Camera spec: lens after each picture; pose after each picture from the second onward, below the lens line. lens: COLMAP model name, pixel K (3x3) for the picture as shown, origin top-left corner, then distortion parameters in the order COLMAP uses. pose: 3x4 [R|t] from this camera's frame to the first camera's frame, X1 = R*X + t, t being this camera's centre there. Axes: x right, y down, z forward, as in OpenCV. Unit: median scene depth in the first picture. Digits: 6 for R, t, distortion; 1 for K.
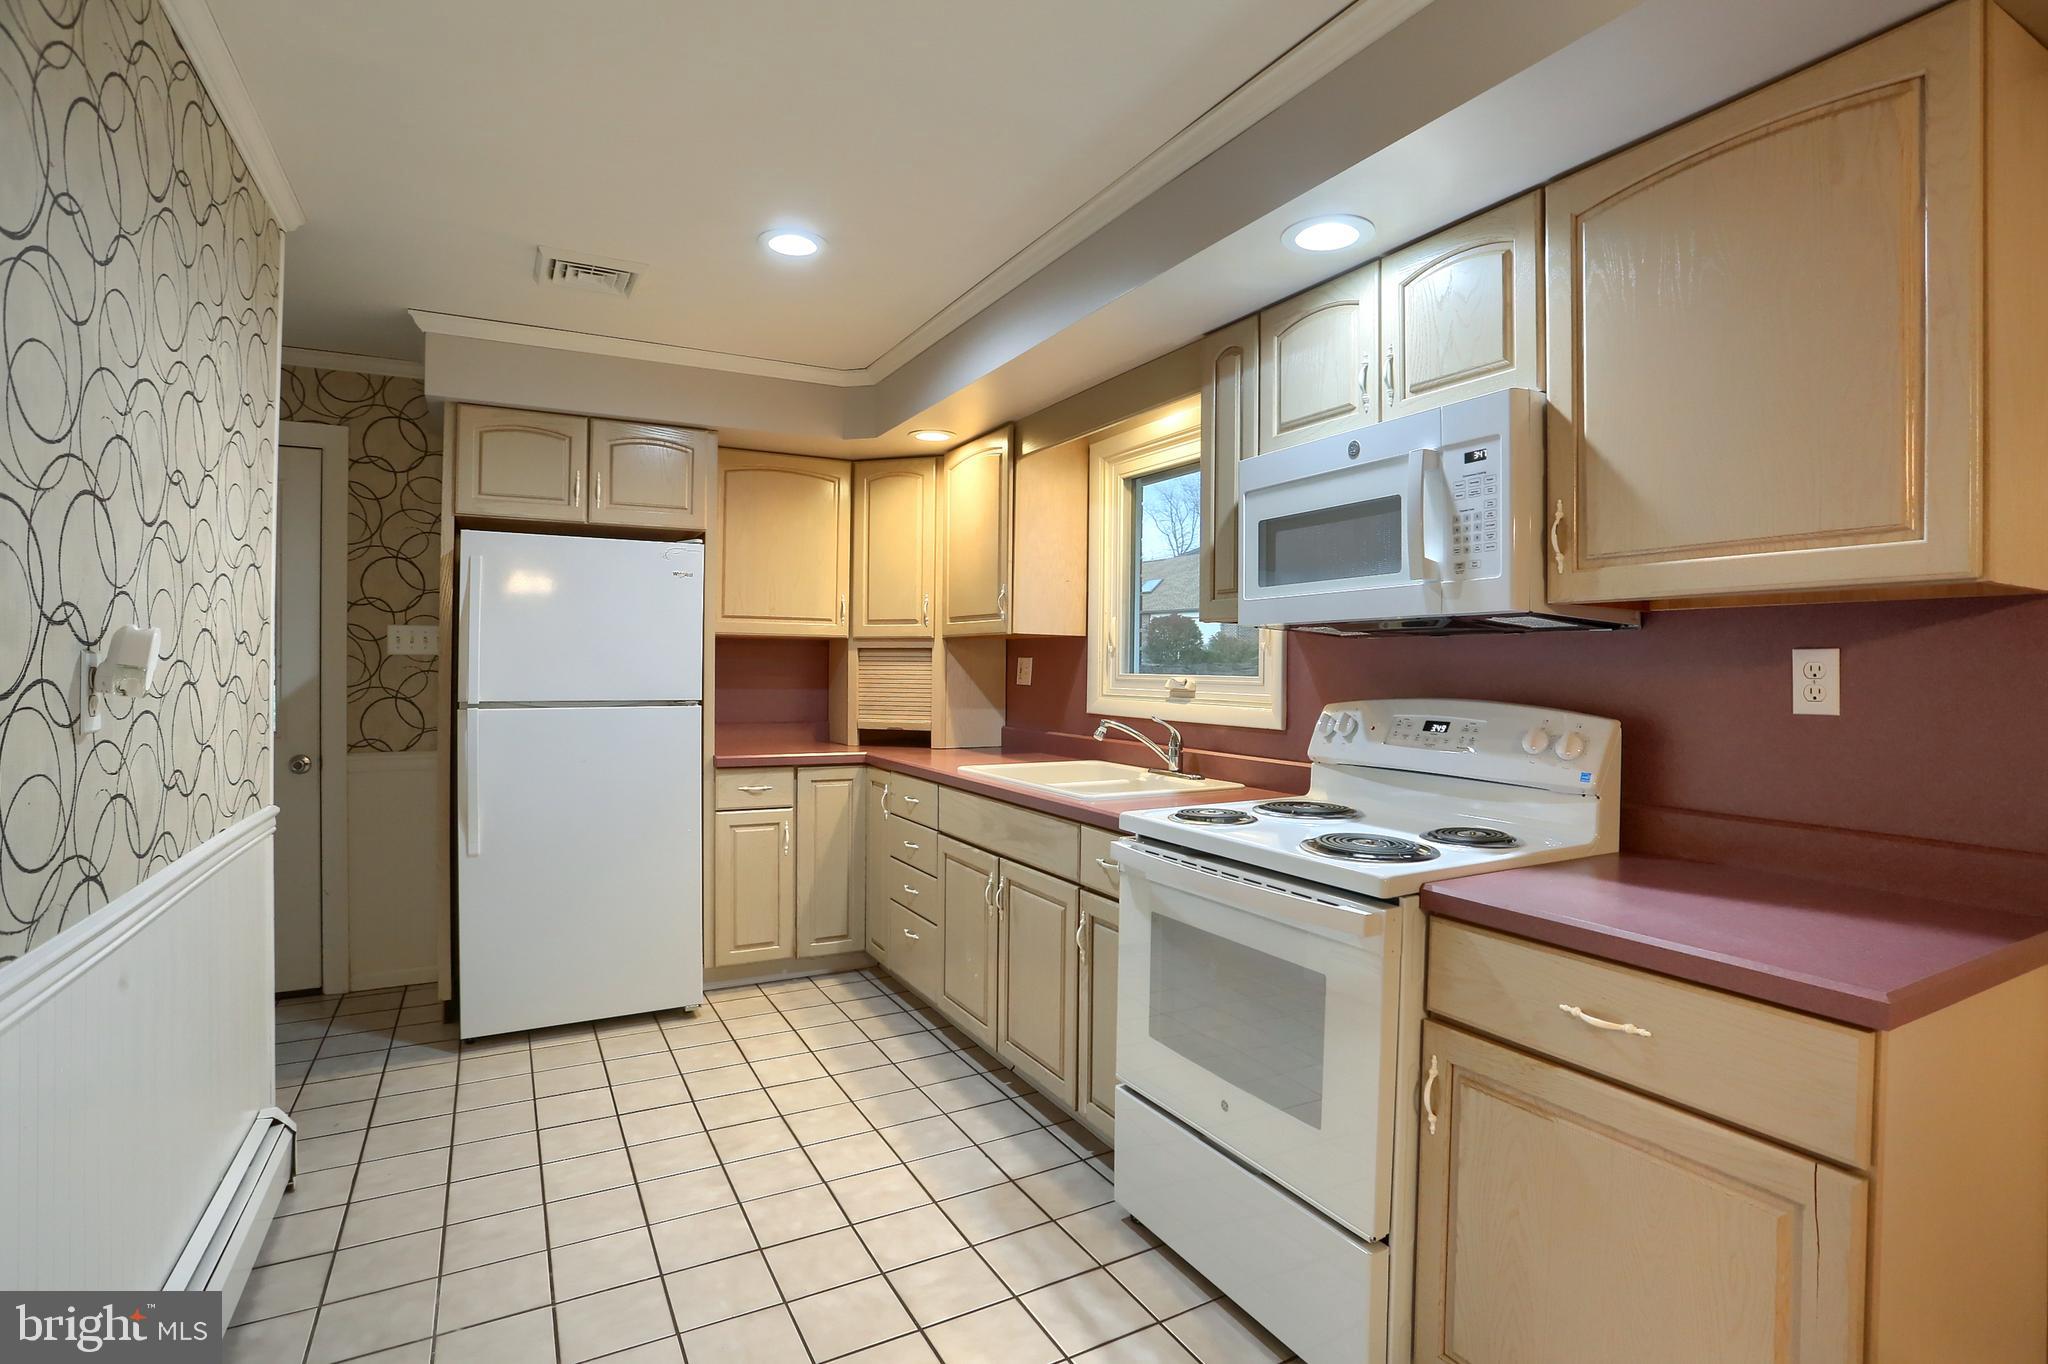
lens RADIAL K [[1032.2, 0, 1050.7], [0, 1032.2, 669.3], [0, 0, 1]] dist [-0.075170, 0.031793]
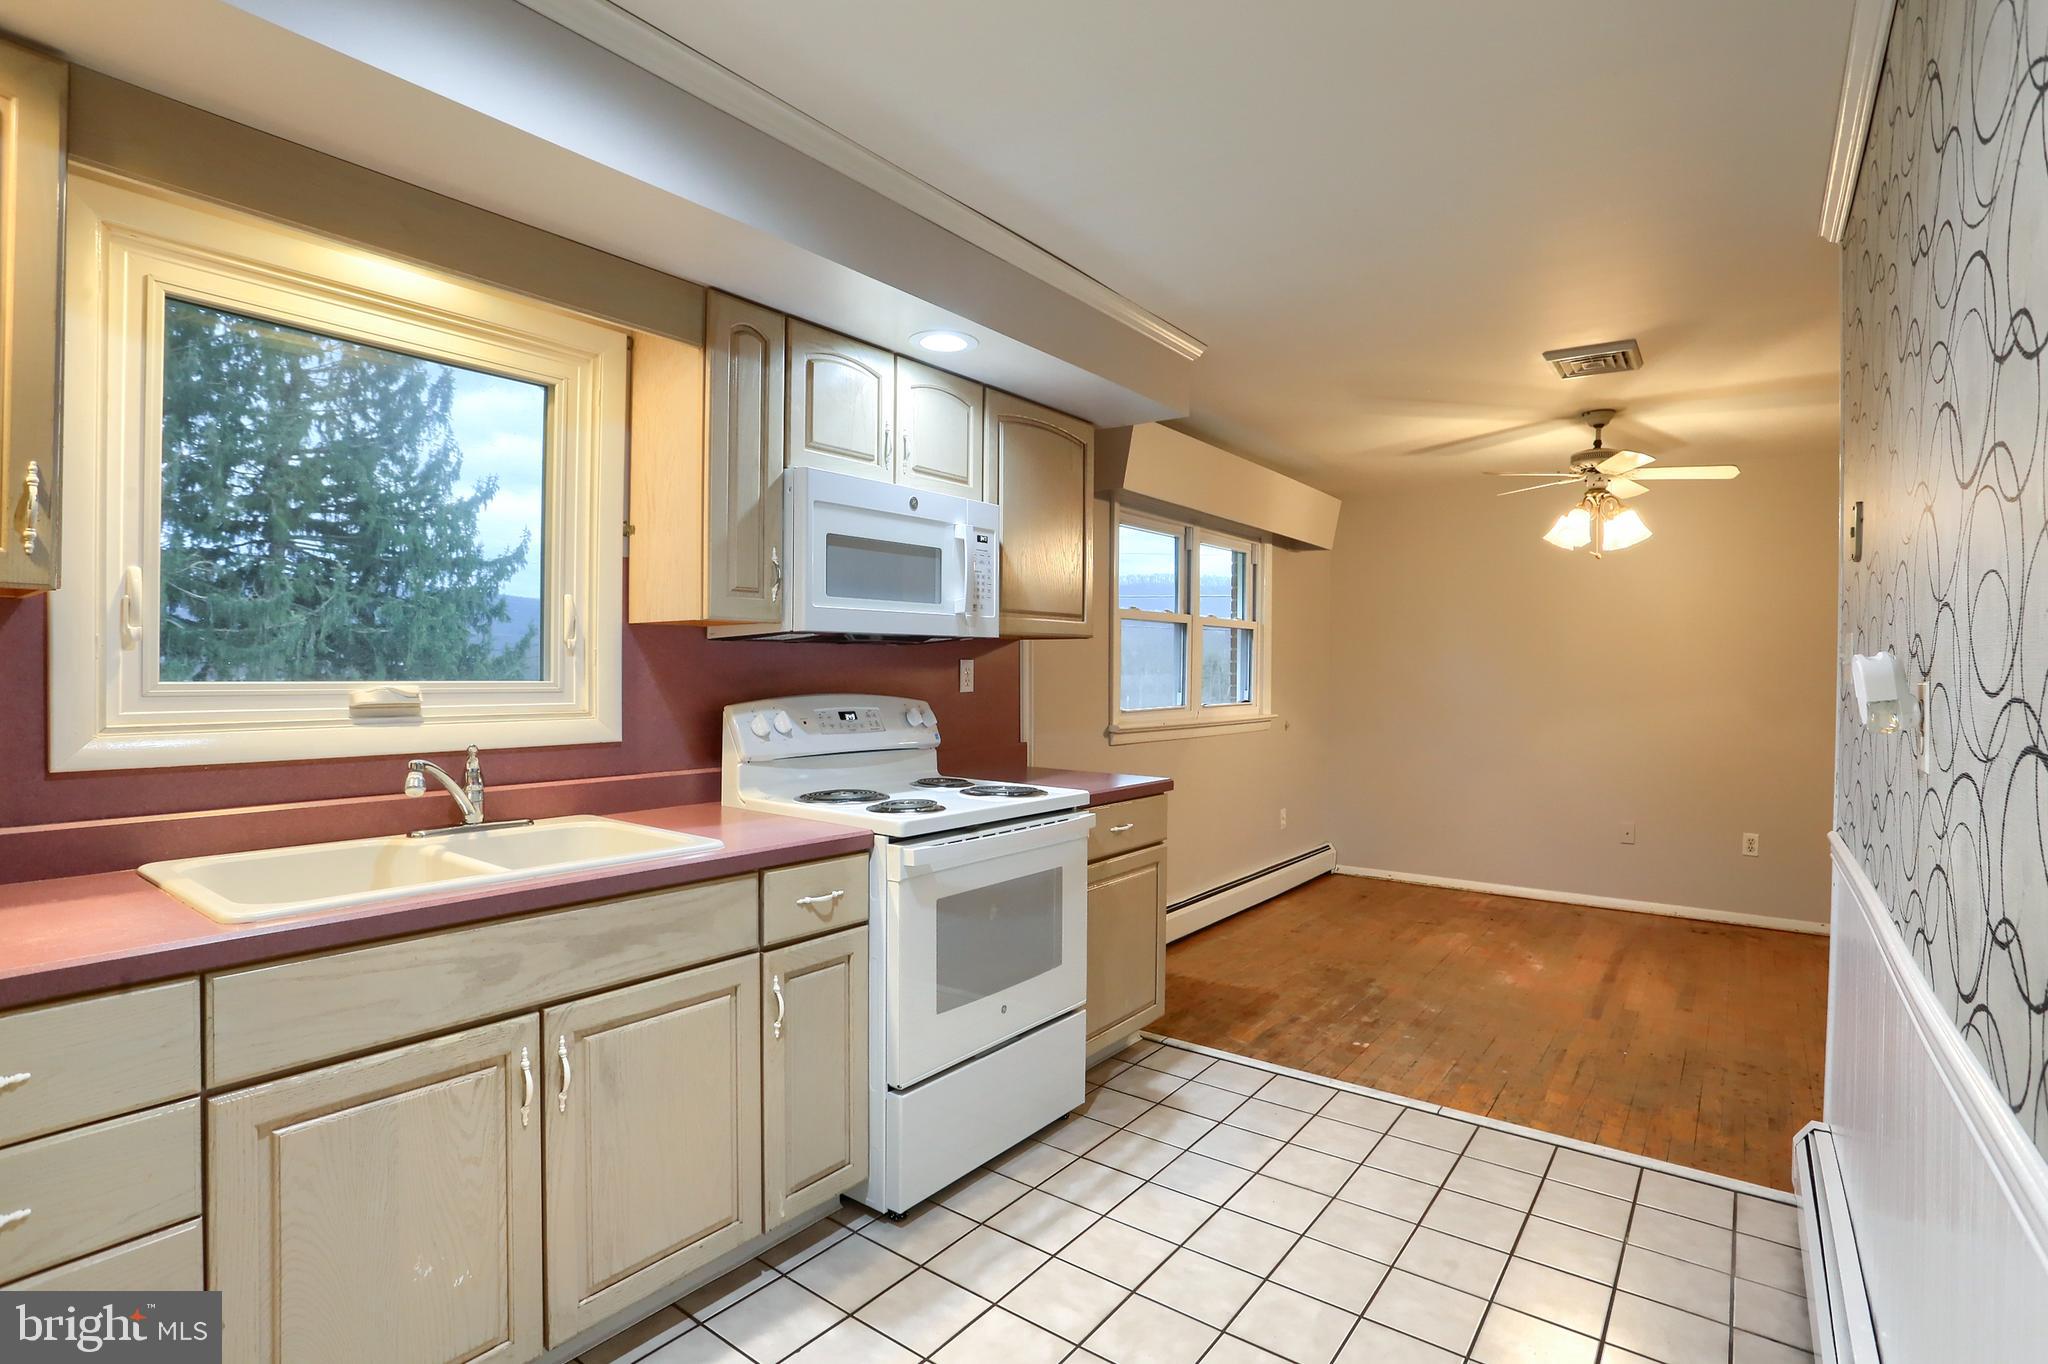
lens RADIAL K [[1032.2, 0, 1050.7], [0, 1032.2, 669.3], [0, 0, 1]] dist [-0.075170, 0.031793]
pose [[-0.442935, -0.014778, 0.896432, -0.964165], [-0.010770, 0.999880, 0.011162, -0.021168], [-0.896489, -0.004710, -0.443041, 1.436387]]
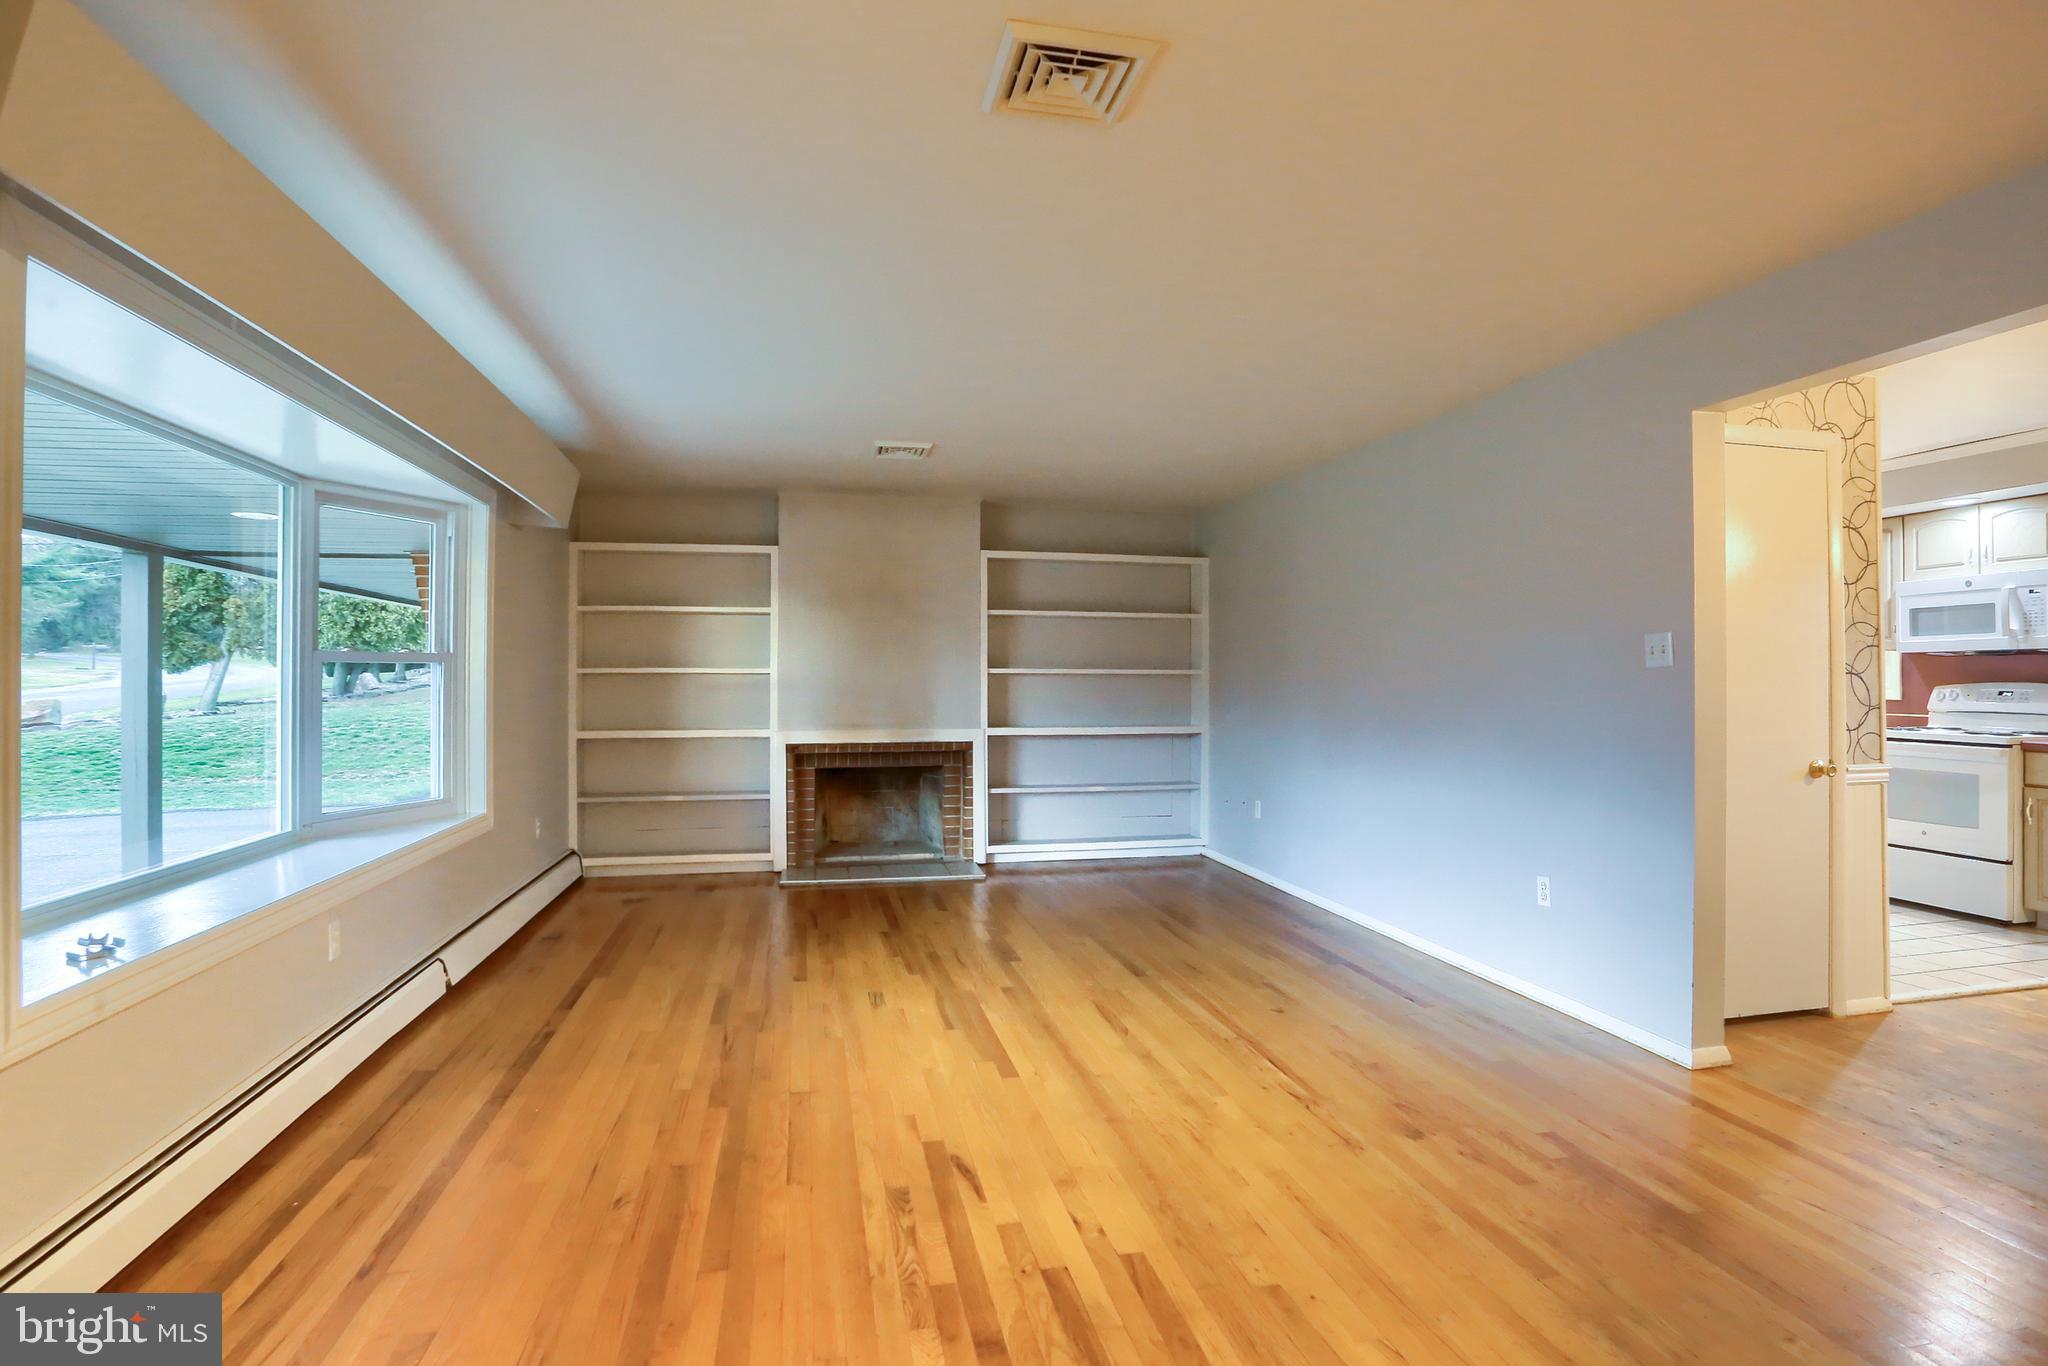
lens RADIAL K [[1032.2, 0, 1050.7], [0, 1032.2, 670.3], [0, 0, 1]] dist [-0.075170, 0.031793]
pose [[0.960750, -0.004368, -0.277381, -1.230160], [0.000148, 0.999884, -0.015231, 0.038177], [0.277415, 0.014592, 0.960639, -2.019957]]
